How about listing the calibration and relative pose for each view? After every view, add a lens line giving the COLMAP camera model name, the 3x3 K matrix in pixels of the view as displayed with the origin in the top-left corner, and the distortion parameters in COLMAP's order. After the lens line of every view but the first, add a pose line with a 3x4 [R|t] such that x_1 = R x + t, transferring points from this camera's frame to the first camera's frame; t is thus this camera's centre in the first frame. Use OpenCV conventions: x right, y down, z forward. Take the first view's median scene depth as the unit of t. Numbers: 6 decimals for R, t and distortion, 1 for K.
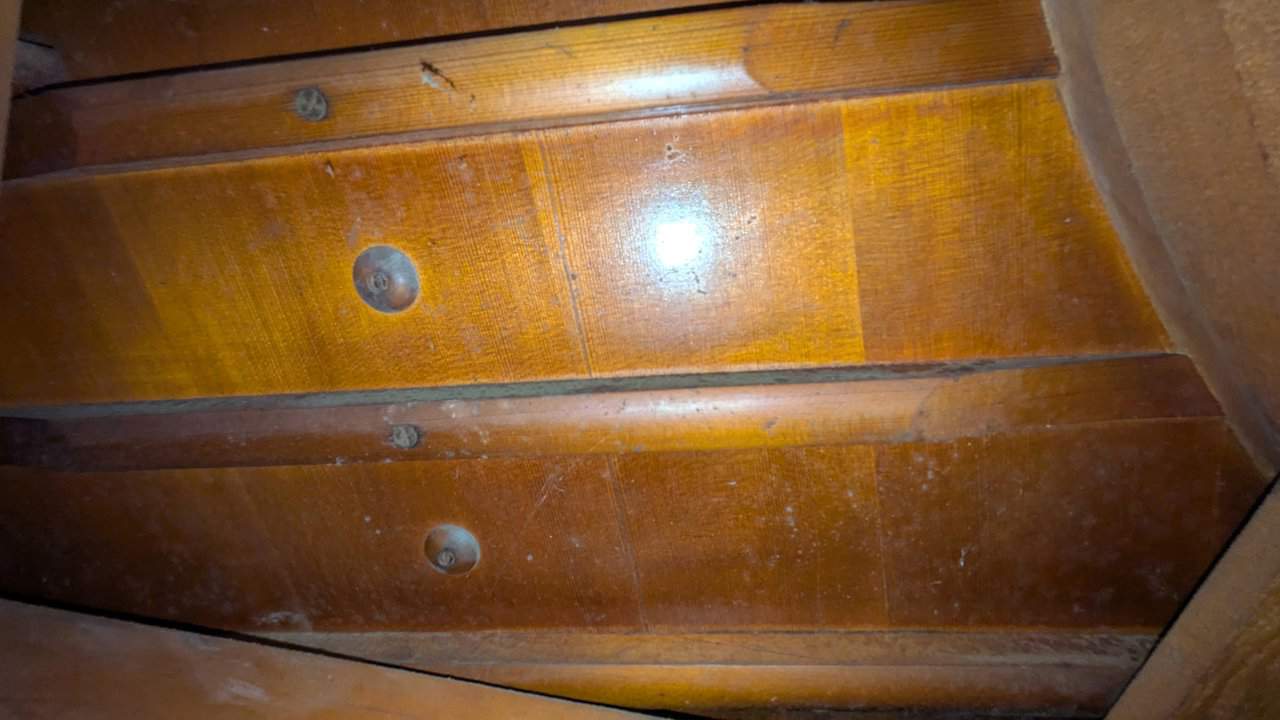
lens RADIAL K [[542.4, 0, 640.8], [0, 542.4, 360.0], [0, 0, 1]] dist [0.001080, 0.000069]
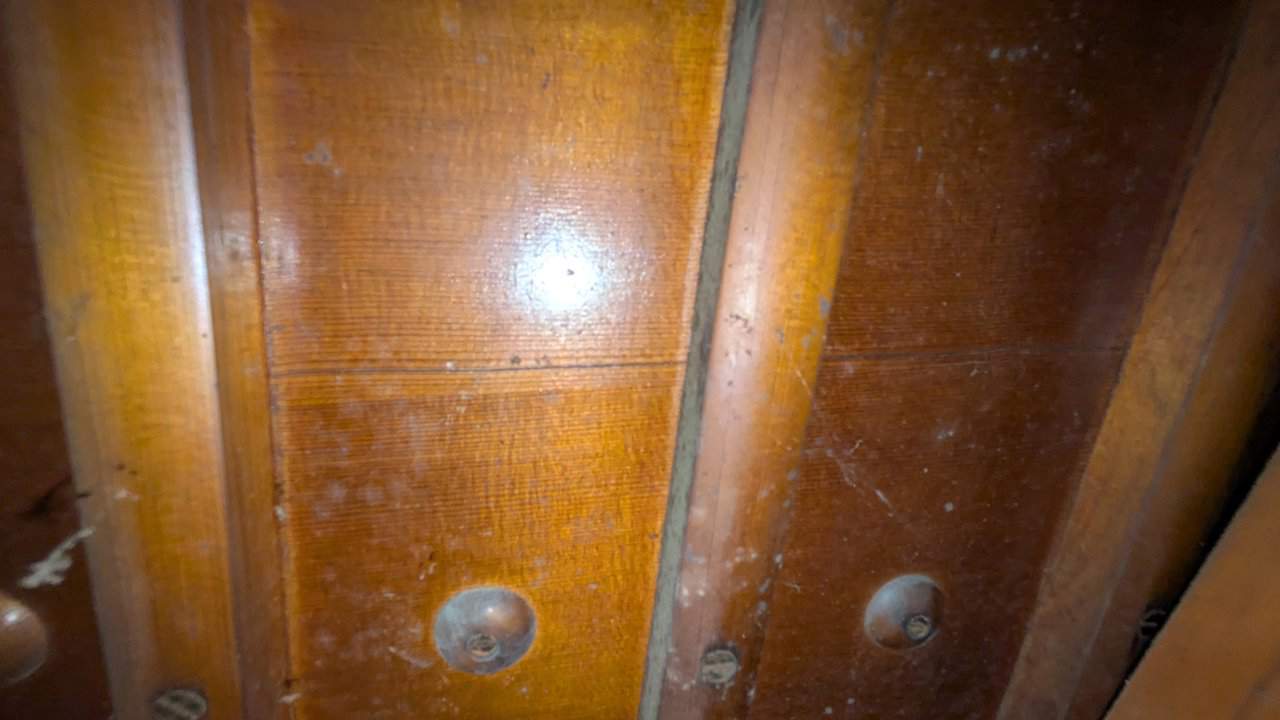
lens RADIAL K [[542.4, 0, 638.2], [0, 542.4, 360.4], [0, 0, 1]] dist [0.001080, 0.000069]
pose [[0.177037, -0.973435, -0.145198, -0.009938], [0.977409, 0.191197, -0.090088, 0.035900], [0.115456, -0.125969, 0.985293, 0.399390]]
